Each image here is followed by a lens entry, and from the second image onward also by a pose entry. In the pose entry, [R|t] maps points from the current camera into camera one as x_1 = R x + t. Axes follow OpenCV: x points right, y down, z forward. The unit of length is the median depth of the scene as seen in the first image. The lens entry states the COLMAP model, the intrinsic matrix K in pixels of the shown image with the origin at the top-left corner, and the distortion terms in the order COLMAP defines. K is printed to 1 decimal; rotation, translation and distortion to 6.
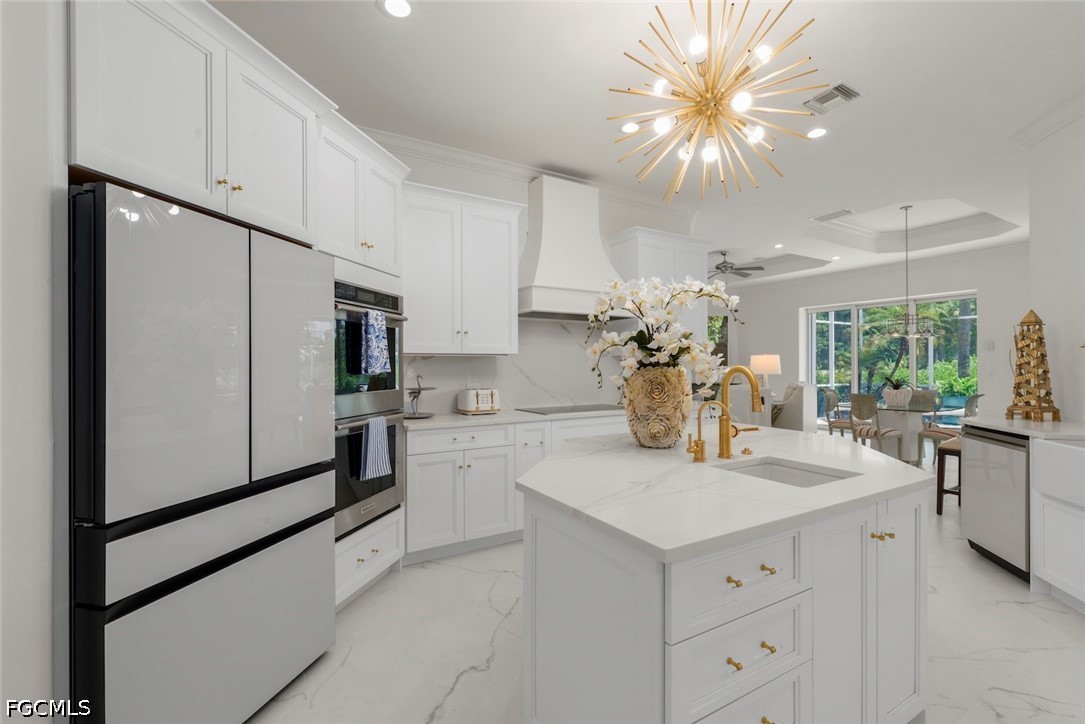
lens RADIAL K [[469.6, 0, 544.2], [0, 469.6, 366.0], [0, 0, 1]] dist [0.001726, -0.000236]
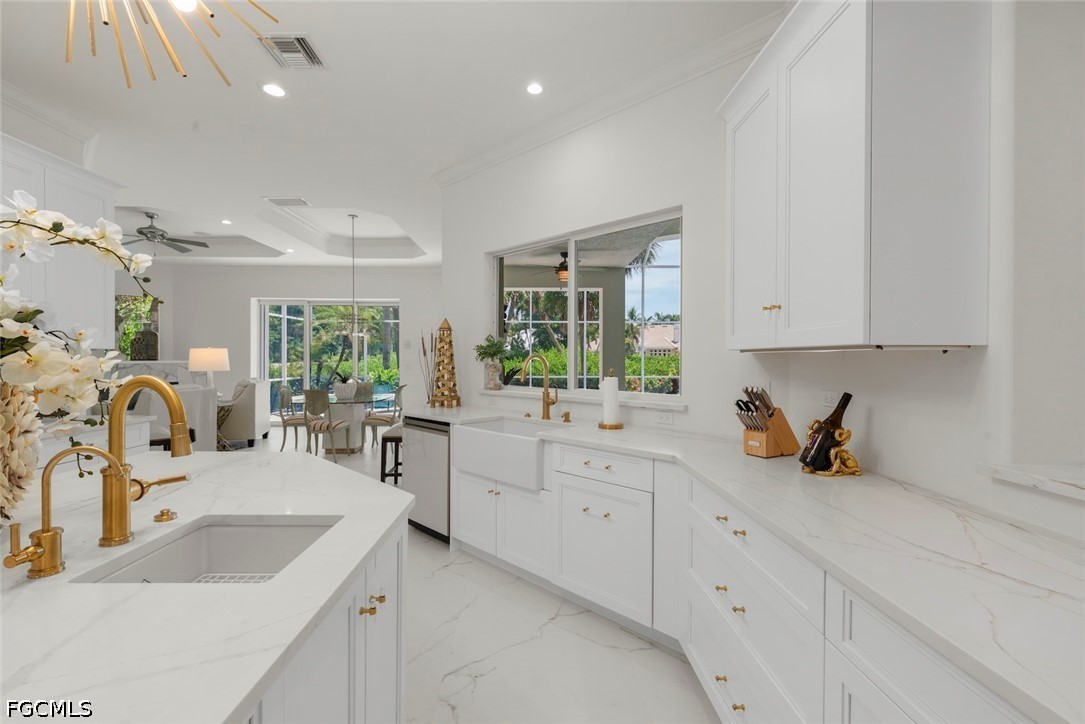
lens RADIAL K [[466.8, 0, 540.2], [0, 466.8, 359.3], [0, 0, 1]] dist [0.004436, -0.001790]
pose [[0.495149, 0.001469, 0.868807, 0.072465], [-0.002223, 0.999997, -0.000424, -0.008993], [-0.868805, -0.001722, 0.495151, 0.140122]]
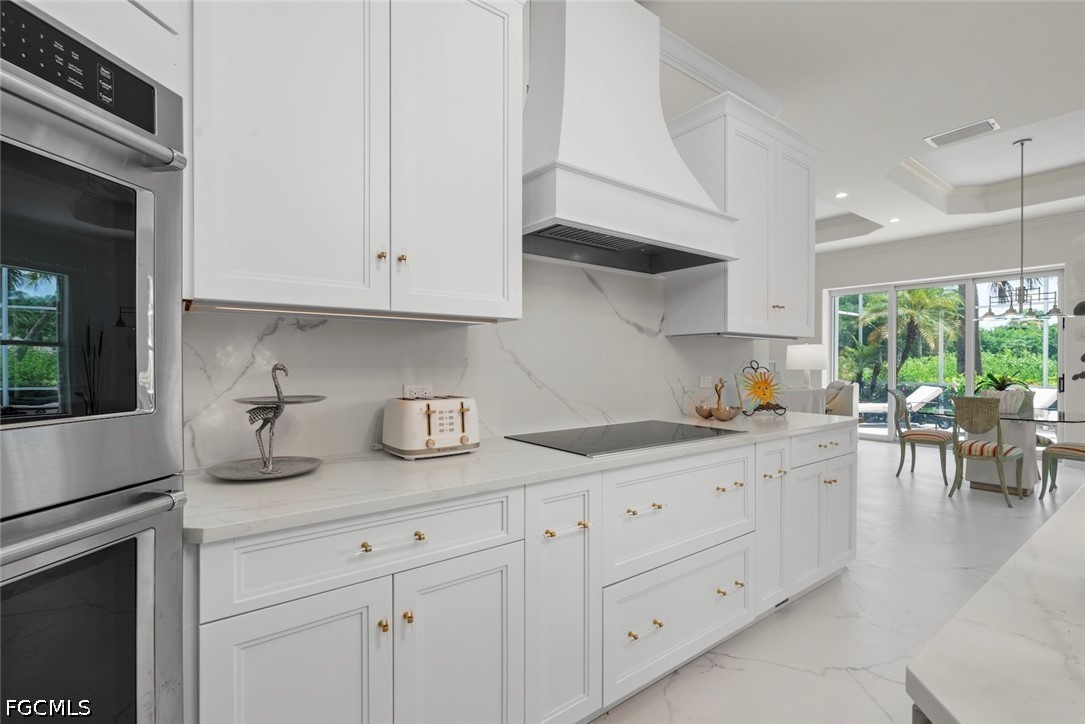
lens RADIAL K [[469.6, 0, 533.3], [0, 469.6, 364.1], [0, 0, 1]] dist [0.001726, -0.000236]
pose [[0.995400, 0.003811, 0.095728, -0.088927], [-0.004056, 0.999989, 0.002366, 0.016303], [-0.095718, -0.002743, 0.995405, 0.567075]]
